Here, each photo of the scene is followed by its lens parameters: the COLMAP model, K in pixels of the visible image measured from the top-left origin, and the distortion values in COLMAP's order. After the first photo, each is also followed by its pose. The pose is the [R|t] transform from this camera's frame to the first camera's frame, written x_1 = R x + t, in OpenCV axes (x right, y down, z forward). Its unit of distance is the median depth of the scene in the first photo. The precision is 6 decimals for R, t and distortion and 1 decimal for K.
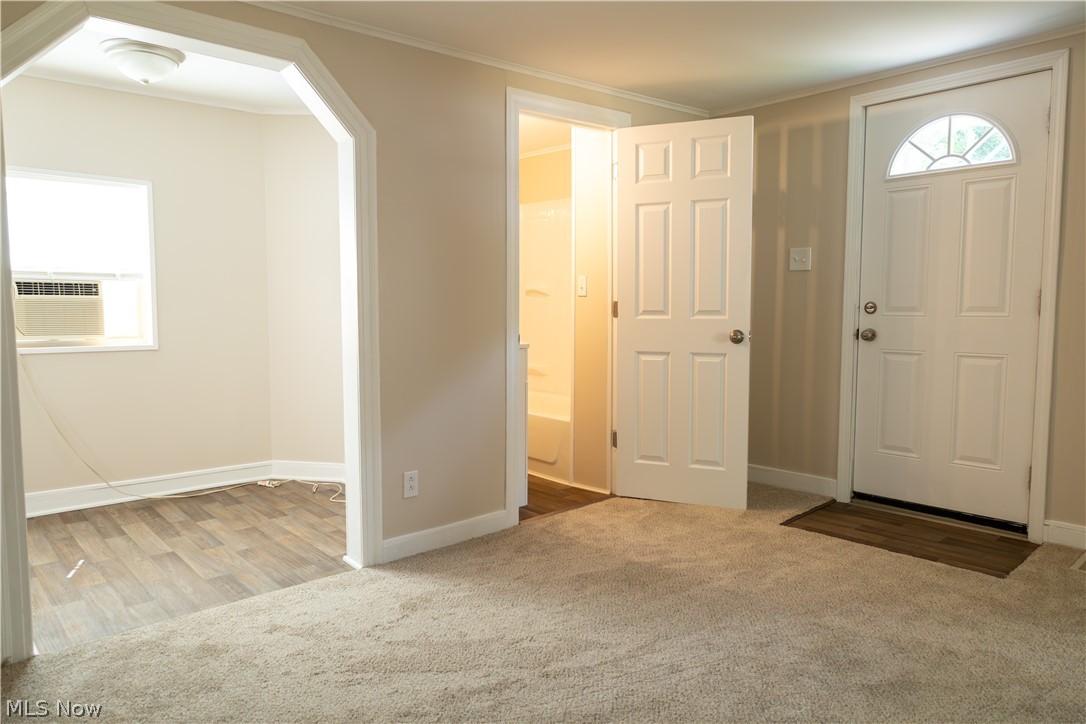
lens RADIAL K [[725.1, 0, 540.5], [0, 725.1, 368.1], [0, 0, 1]] dist [-0.003306, -0.004817]
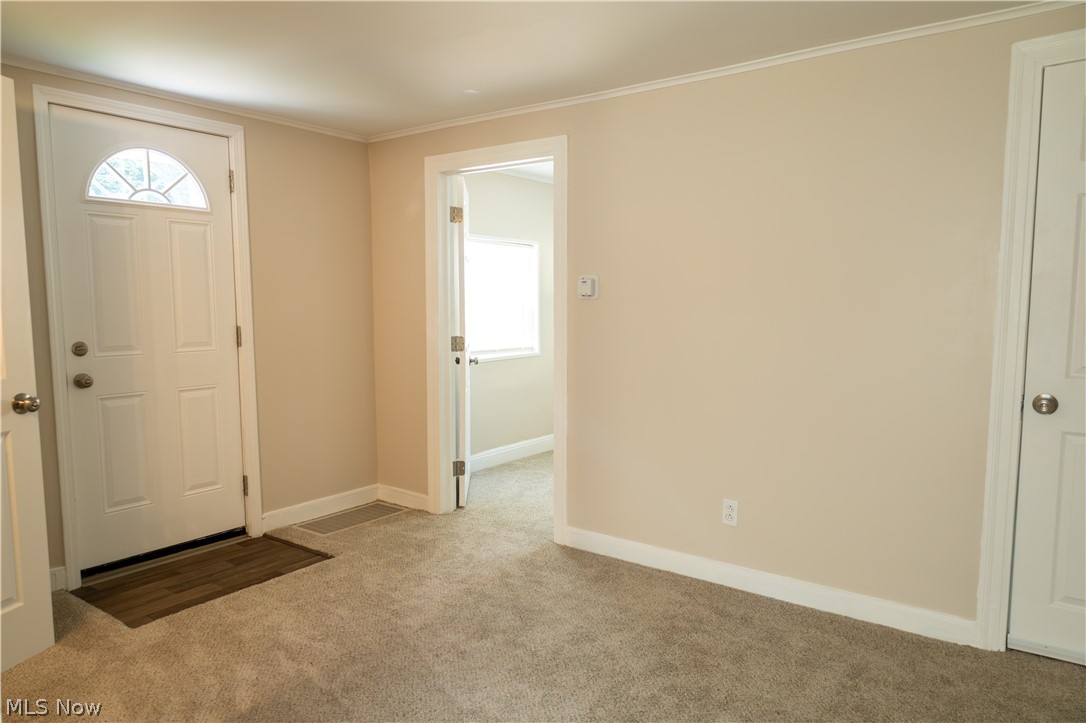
lens RADIAL K [[725.1, 0, 540.5], [0, 725.1, 367.6], [0, 0, 1]] dist [-0.003306, -0.004817]
pose [[-0.212902, -0.083982, 0.973458, -0.532430], [0.093201, 0.990011, 0.105794, -0.112517], [-0.972618, 0.113251, -0.202948, 0.728270]]
